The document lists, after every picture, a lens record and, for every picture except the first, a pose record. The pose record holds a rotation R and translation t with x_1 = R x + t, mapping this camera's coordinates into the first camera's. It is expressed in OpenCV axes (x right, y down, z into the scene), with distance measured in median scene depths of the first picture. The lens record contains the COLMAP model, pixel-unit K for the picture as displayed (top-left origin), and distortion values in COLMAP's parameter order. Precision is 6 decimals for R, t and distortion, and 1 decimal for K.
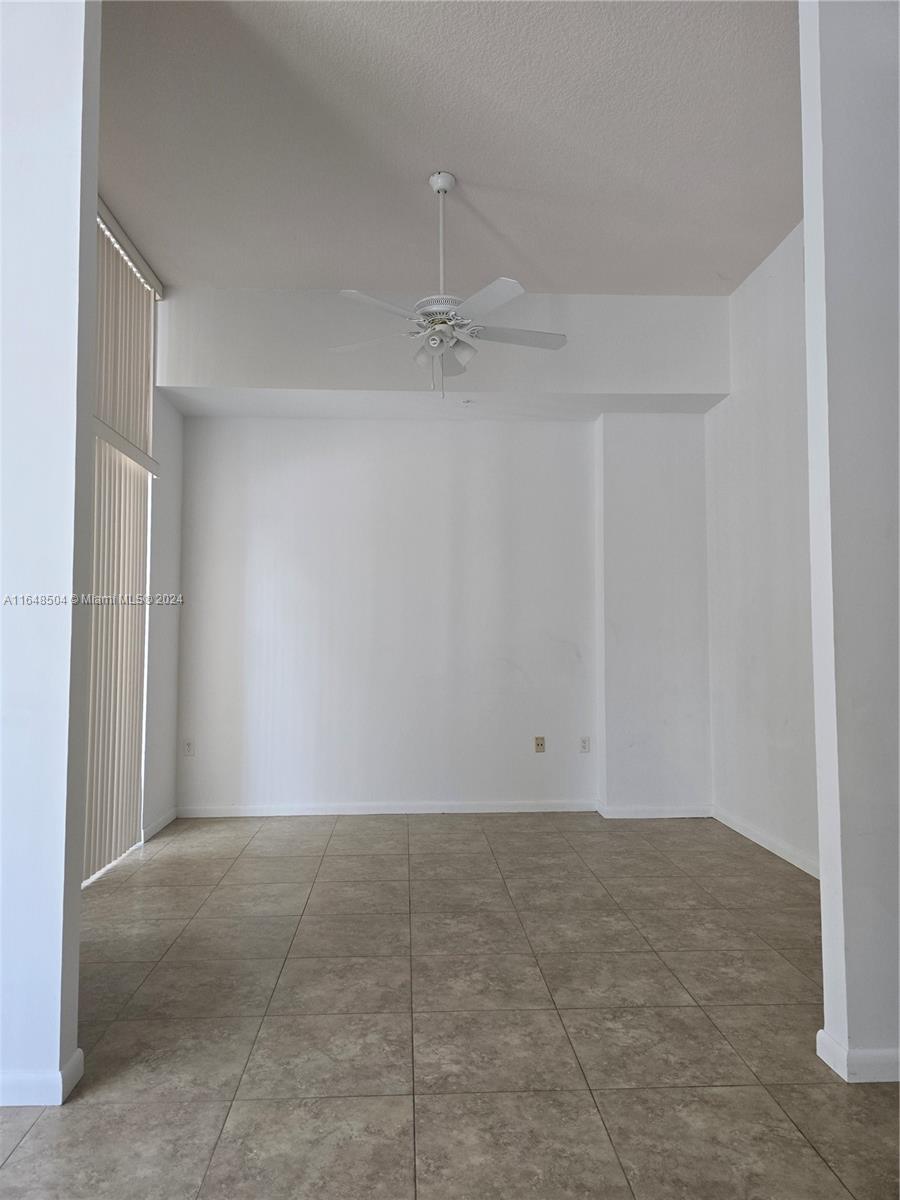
lens RADIAL K [[810.6, 0, 454.1], [0, 810.6, 587.3], [0, 0, 1]] dist [0.000635, -0.000876]
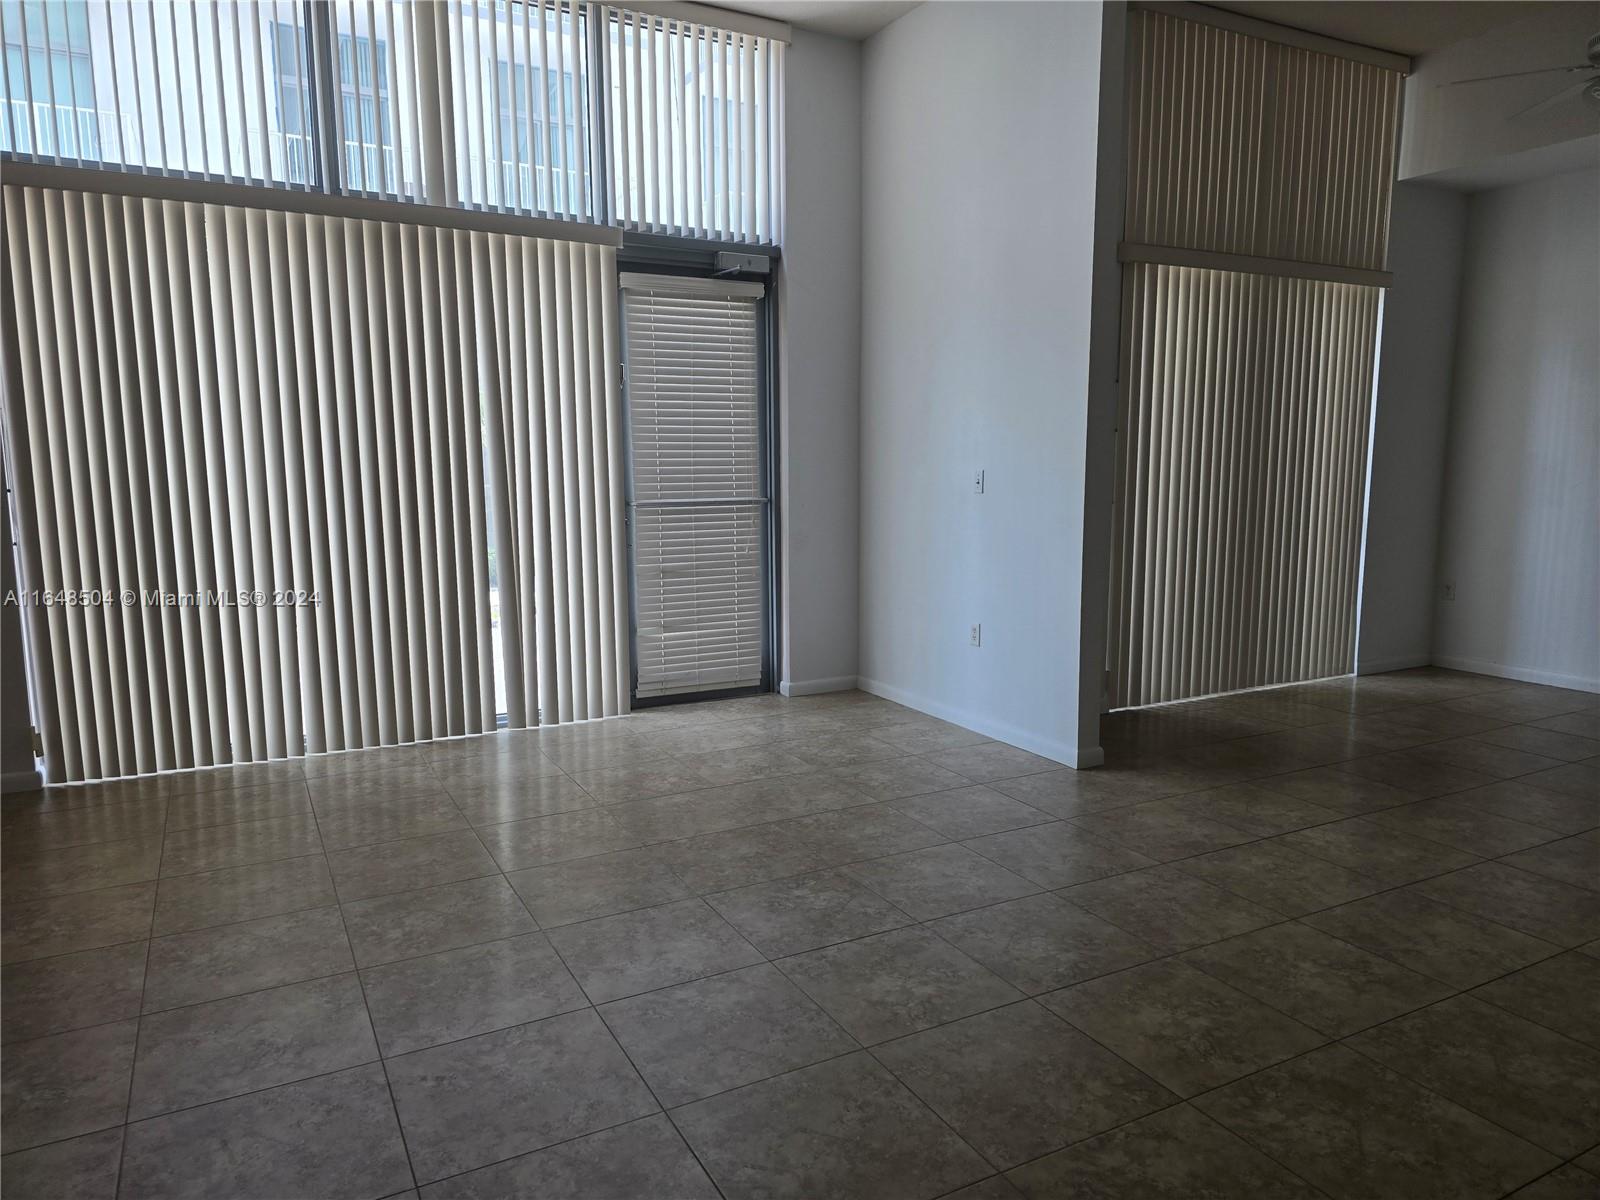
lens RADIAL K [[1080.8, 0, 798.7], [0, 1080.8, 606.1], [0, 0, 1]] dist [0.000635, -0.000876]
pose [[0.431096, 0.125469, -0.893540, 0.981111], [0.065093, 0.983380, 0.169488, -0.073270], [0.899955, -0.131229, 0.415764, -0.300423]]
